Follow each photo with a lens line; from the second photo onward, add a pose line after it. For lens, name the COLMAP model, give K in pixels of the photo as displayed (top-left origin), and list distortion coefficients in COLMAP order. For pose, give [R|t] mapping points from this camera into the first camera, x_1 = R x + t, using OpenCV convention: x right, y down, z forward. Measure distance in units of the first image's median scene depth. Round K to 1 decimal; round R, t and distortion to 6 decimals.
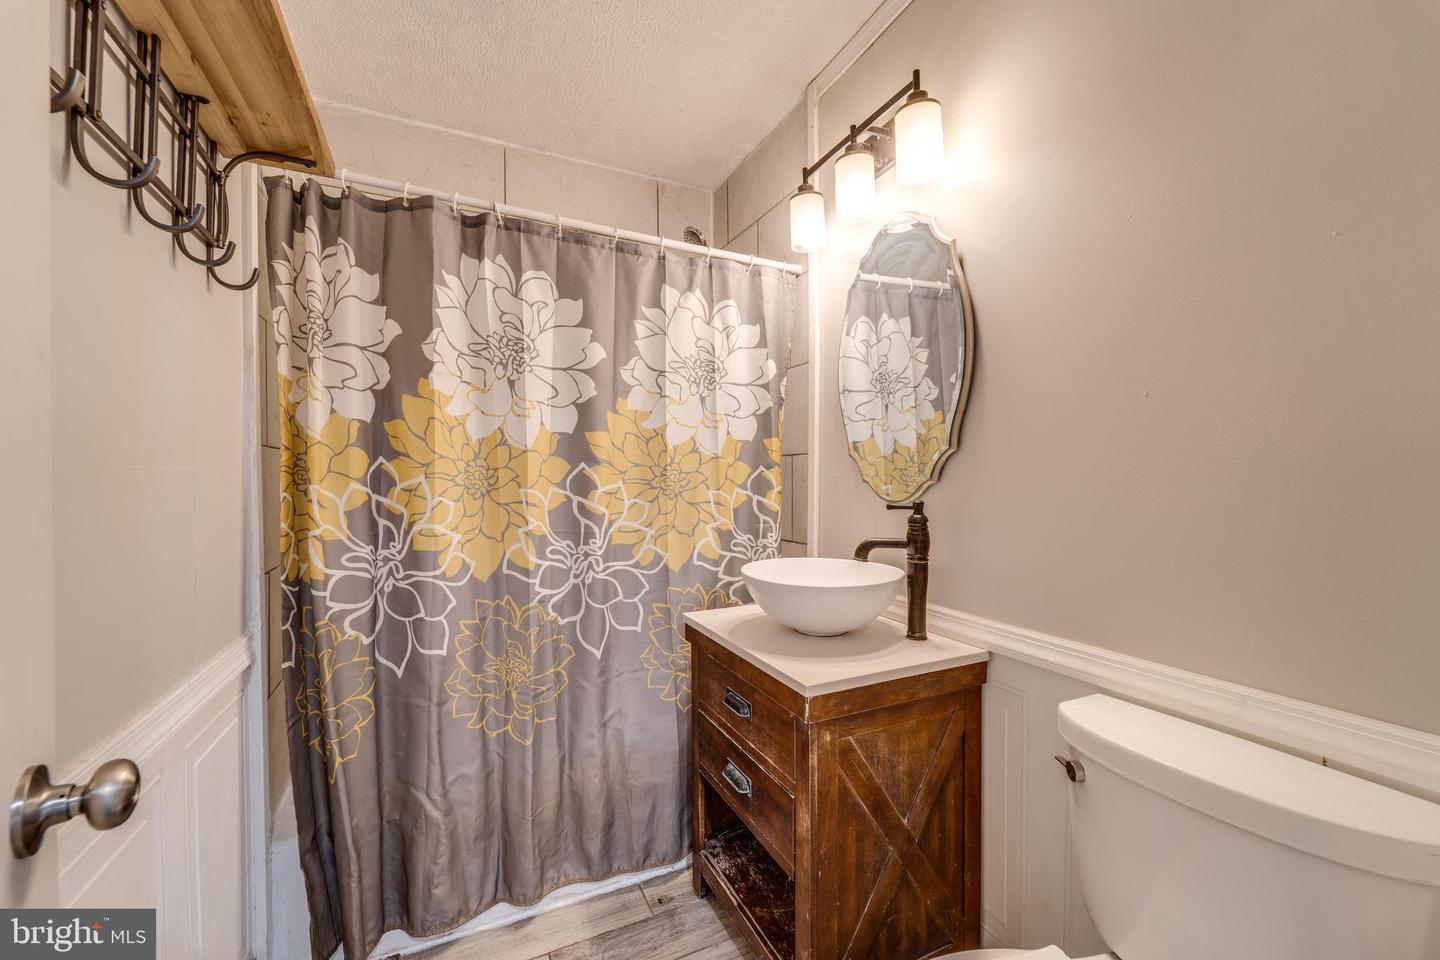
lens RADIAL K [[597.6, 0, 722.7], [0, 597.6, 481.7], [0, 0, 1]] dist [0.001399, -0.001118]
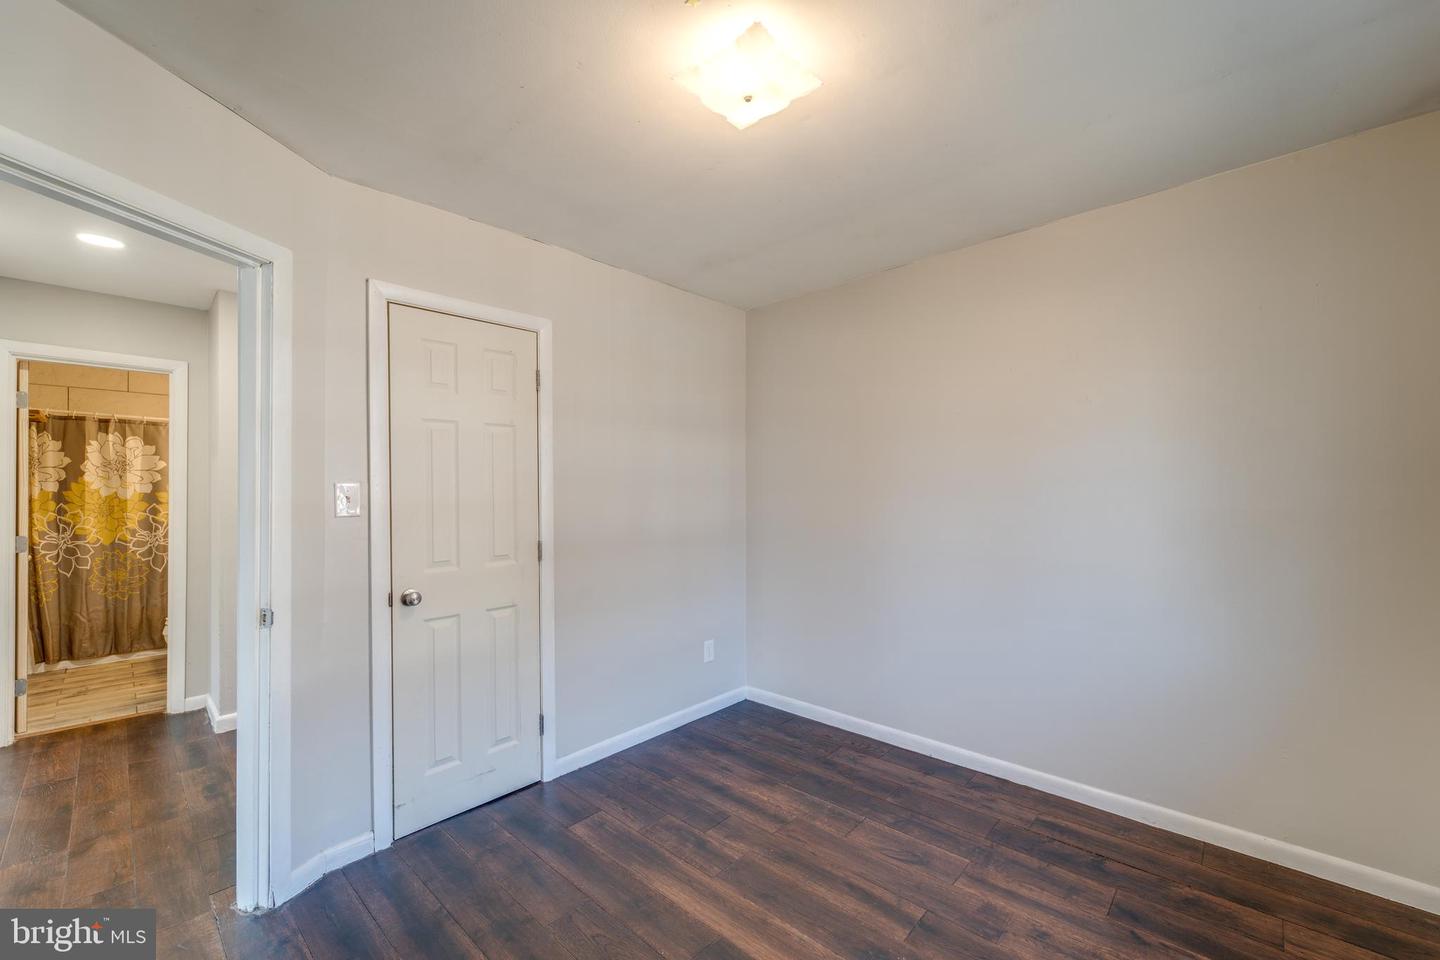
lens RADIAL K [[597.6, 0, 729.1], [0, 597.6, 484.0], [0, 0, 1]] dist [0.001399, -0.001118]
pose [[0.931138, 0.007240, 0.364594, 1.416056], [-0.003965, 0.999945, -0.009731, -0.120114], [-0.364645, 0.007615, 0.931116, -2.936518]]
